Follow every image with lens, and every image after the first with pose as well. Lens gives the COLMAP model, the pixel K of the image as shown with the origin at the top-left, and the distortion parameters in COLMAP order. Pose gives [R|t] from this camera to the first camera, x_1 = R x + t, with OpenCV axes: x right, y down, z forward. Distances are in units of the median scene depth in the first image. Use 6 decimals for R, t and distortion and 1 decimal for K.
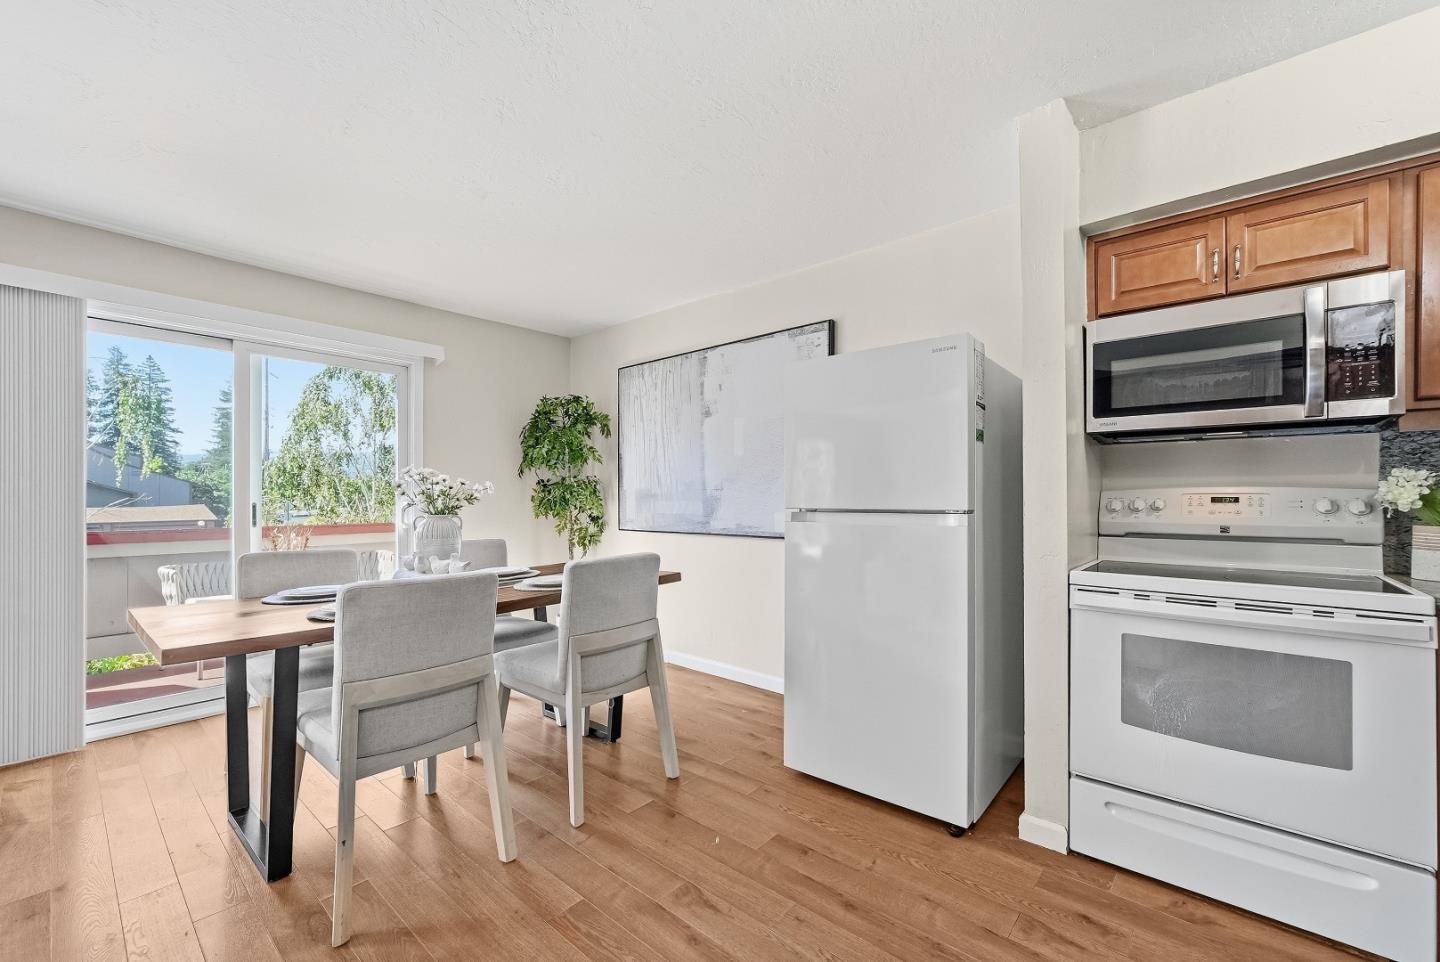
lens RADIAL K [[579.8, 0, 720.0], [0, 579.8, 481.0], [0, 0, 1]] dist [-0.000488, -0.000071]
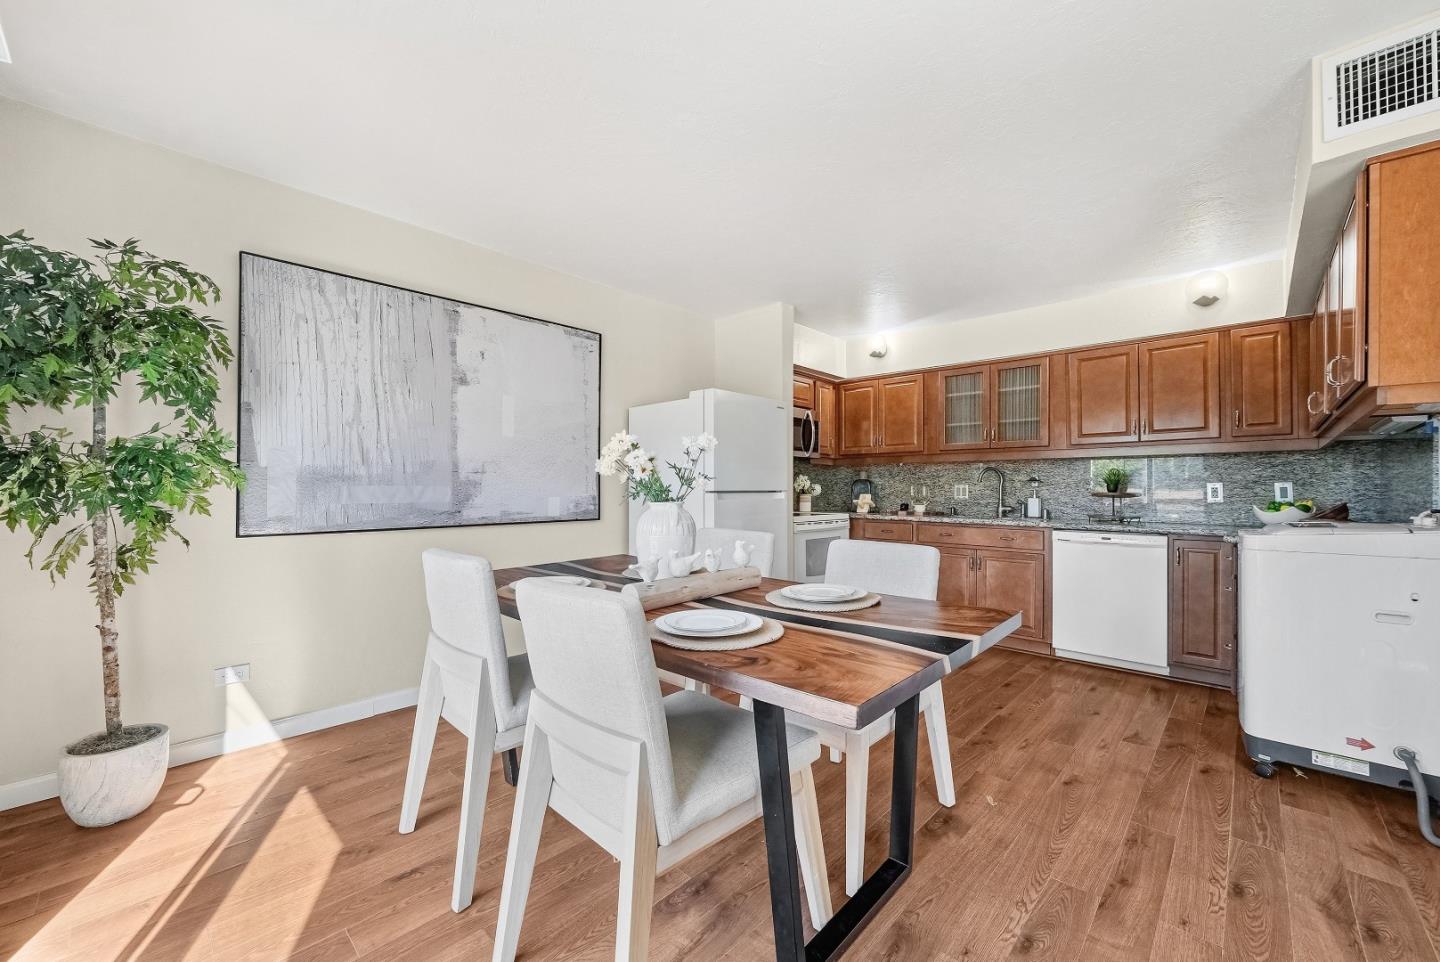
lens RADIAL K [[579.8, 0, 720.0], [0, 579.8, 481.0], [0, 0, 1]] dist [-0.000488, -0.000071]
pose [[0.046202, 0.012131, 0.998858, -0.827943], [-0.031963, 0.999432, -0.010659, 0.024137], [-0.998421, -0.031434, 0.046563, 0.583052]]
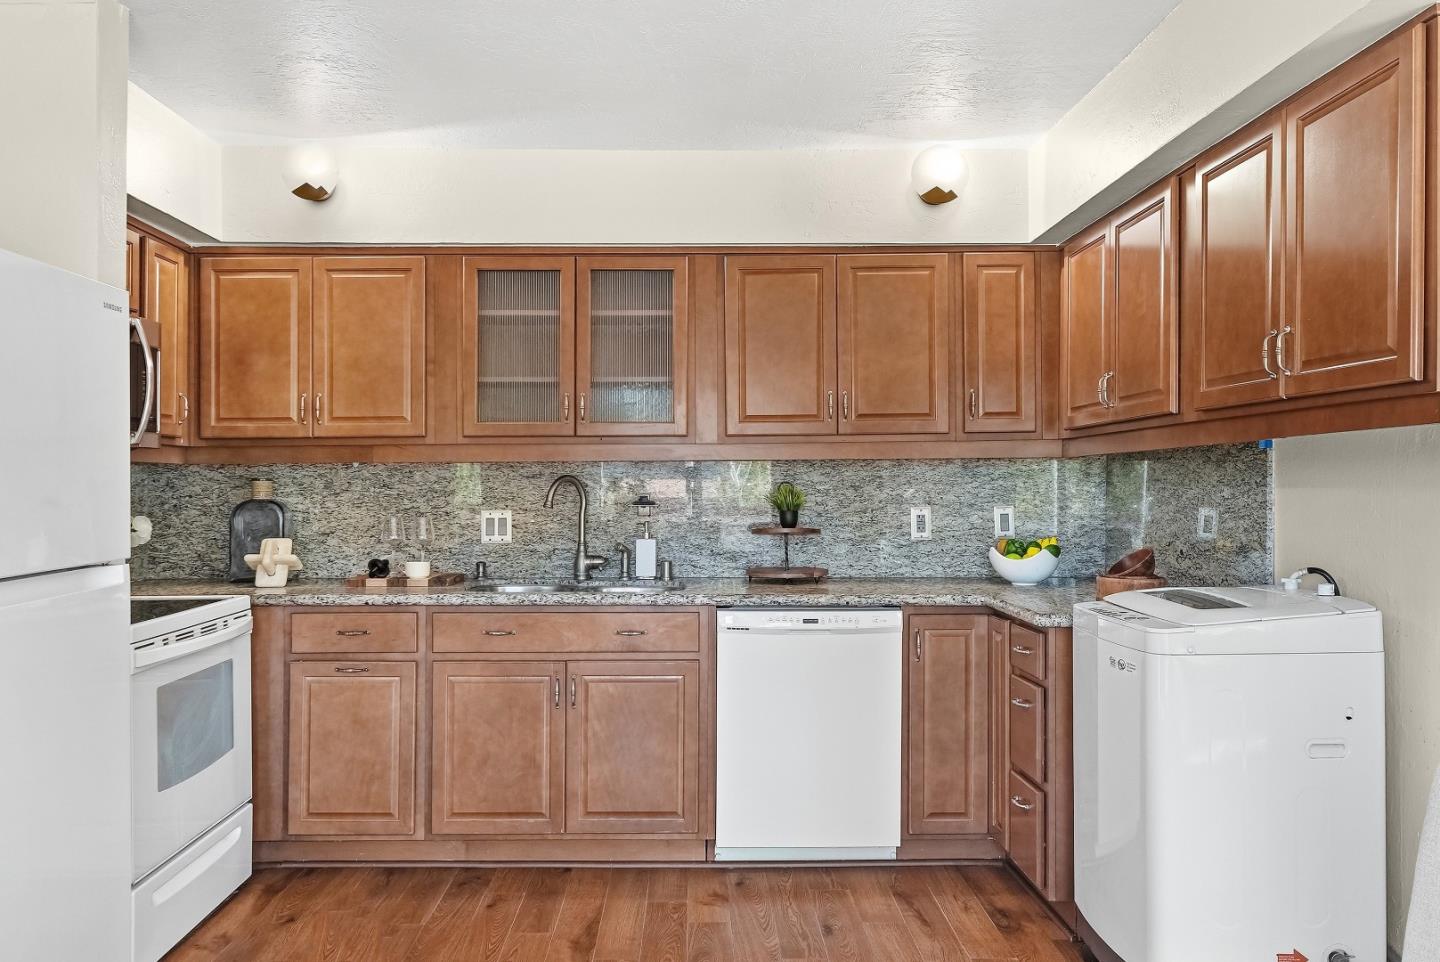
lens RADIAL K [[1101.7, 0, 720.0], [0, 1101.7, 481.0], [0, 0, 1]] dist [-0.001243, -0.000770]
pose [[-0.657622, 0.001443, 0.753347, -0.534810], [-0.017191, 0.999709, -0.016922, -0.010803], [-0.753152, -0.024079, -0.657406, 0.663514]]
